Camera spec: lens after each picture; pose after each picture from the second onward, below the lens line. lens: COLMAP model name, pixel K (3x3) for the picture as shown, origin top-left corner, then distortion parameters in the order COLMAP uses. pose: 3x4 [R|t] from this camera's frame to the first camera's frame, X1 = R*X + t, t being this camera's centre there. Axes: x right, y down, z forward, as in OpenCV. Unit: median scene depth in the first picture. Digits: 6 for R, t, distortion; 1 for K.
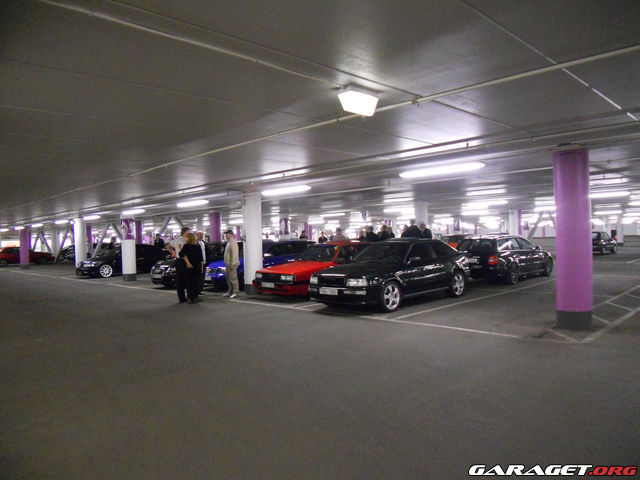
lens RADIAL K [[491.6, 0, 320.0], [0, 491.6, 240.0], [0, 0, 1]] dist [0.001331, 0.000125]
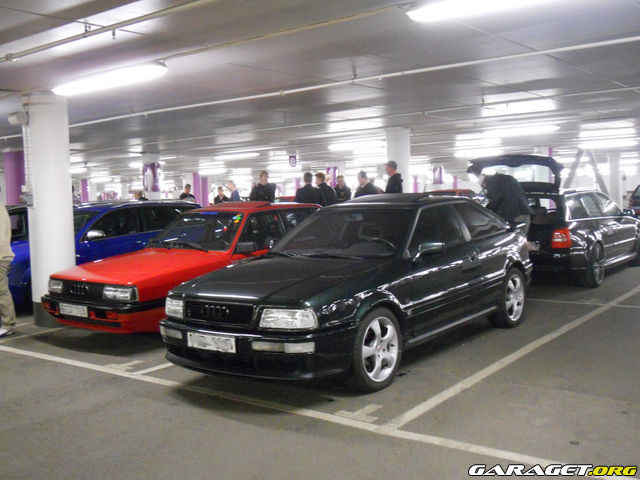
lens RADIAL K [[700.4, 0, 320.0], [0, 700.4, 240.0], [0, 0, 1]] dist [0.000746, -0.000565]
pose [[0.991143, -0.018982, 0.131438, 0.025099], [0.011519, 0.998290, 0.057311, 0.000019], [-0.132301, -0.055290, 0.989666, 0.391577]]
